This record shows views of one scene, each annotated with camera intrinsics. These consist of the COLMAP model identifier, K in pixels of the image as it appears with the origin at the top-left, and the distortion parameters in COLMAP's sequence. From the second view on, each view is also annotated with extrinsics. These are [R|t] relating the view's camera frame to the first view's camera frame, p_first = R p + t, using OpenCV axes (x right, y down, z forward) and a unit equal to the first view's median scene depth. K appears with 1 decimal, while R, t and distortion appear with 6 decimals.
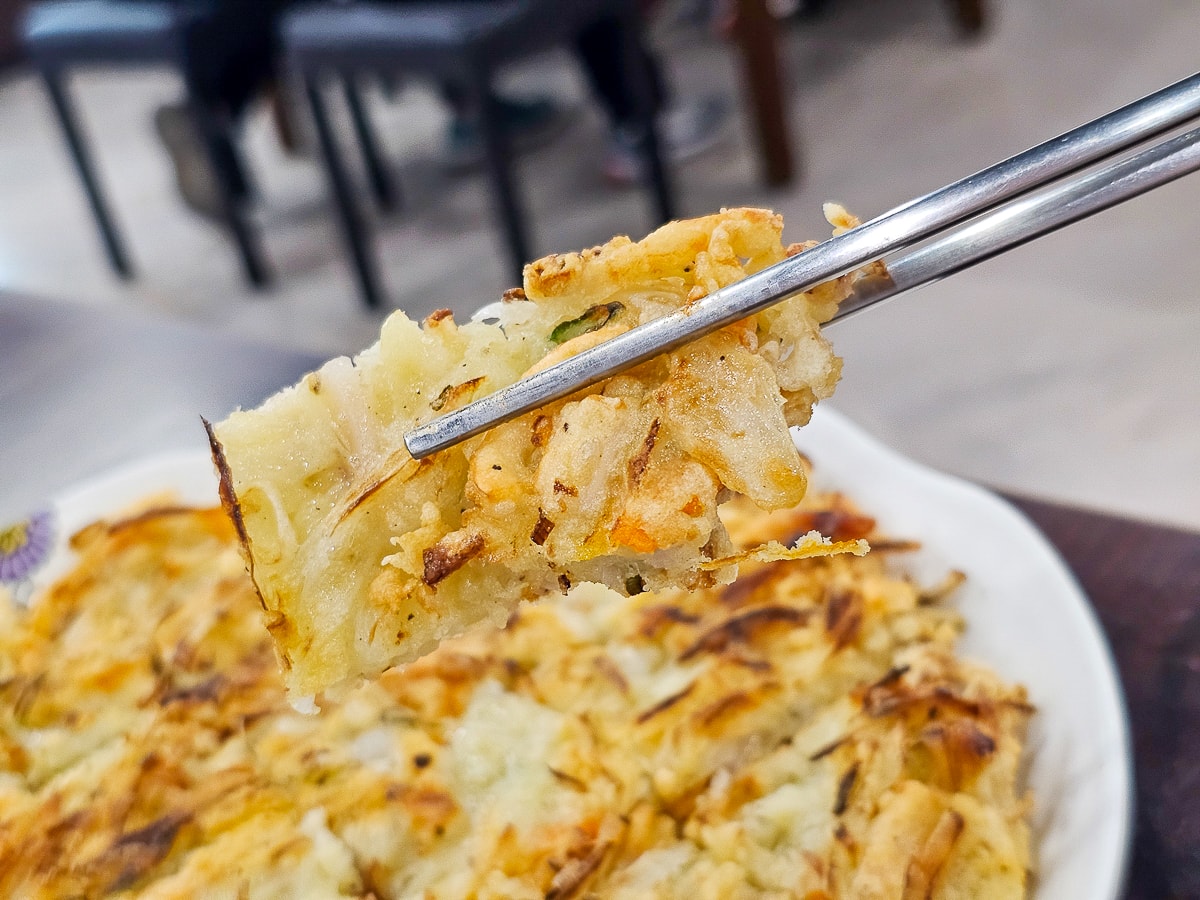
lens RADIAL K [[1677.4, 0, 584.4], [0, 1677.4, 444.5], [0, 0, 1]] dist [0.065077, 0.000000]
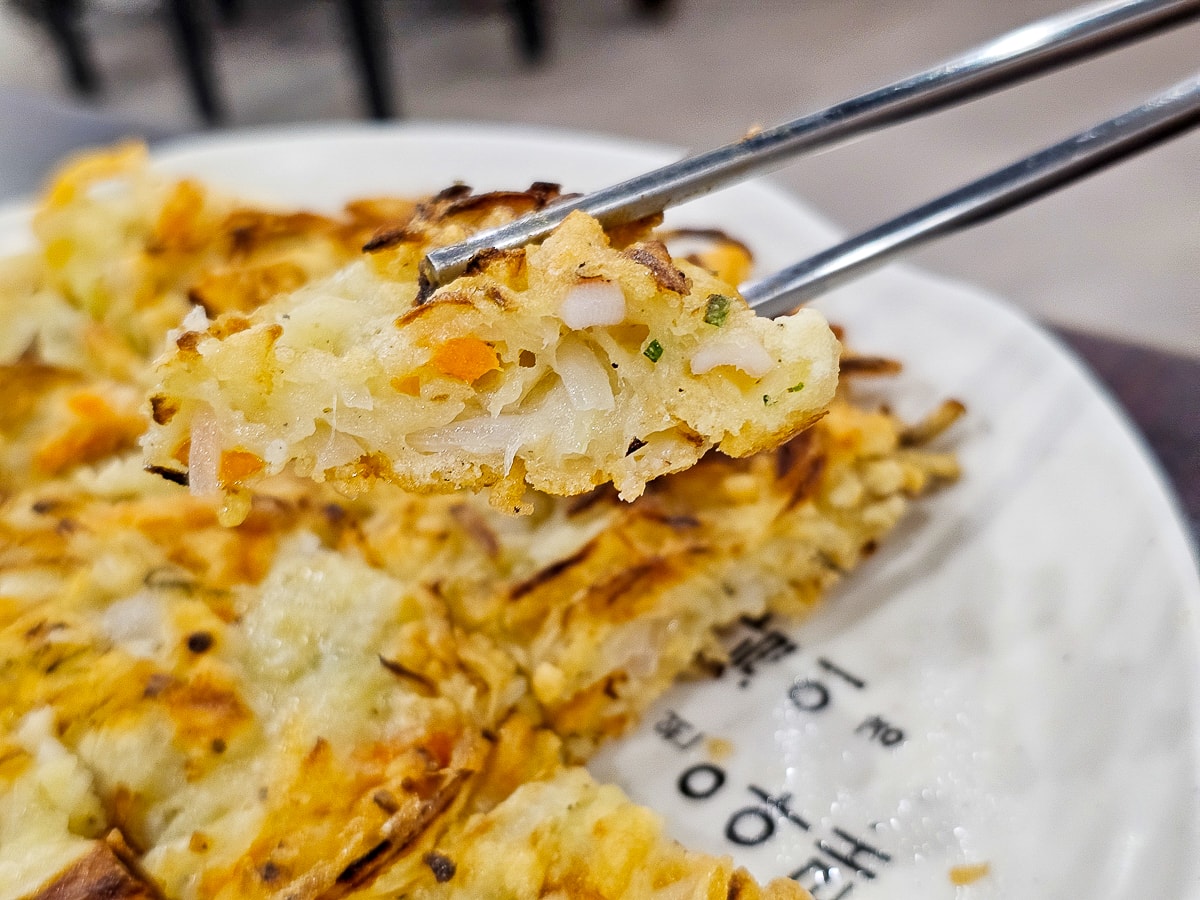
lens RADIAL K [[1677.4, 0, 612.4], [0, 1677.4, 450.6], [0, 0, 1]] dist [0.065077, 0.000000]
pose [[0.993461, 0.033245, 0.109226, -0.004871], [-0.043157, 0.995035, 0.089681, 0.037948], [-0.105703, -0.093808, 0.989963, 0.295361]]
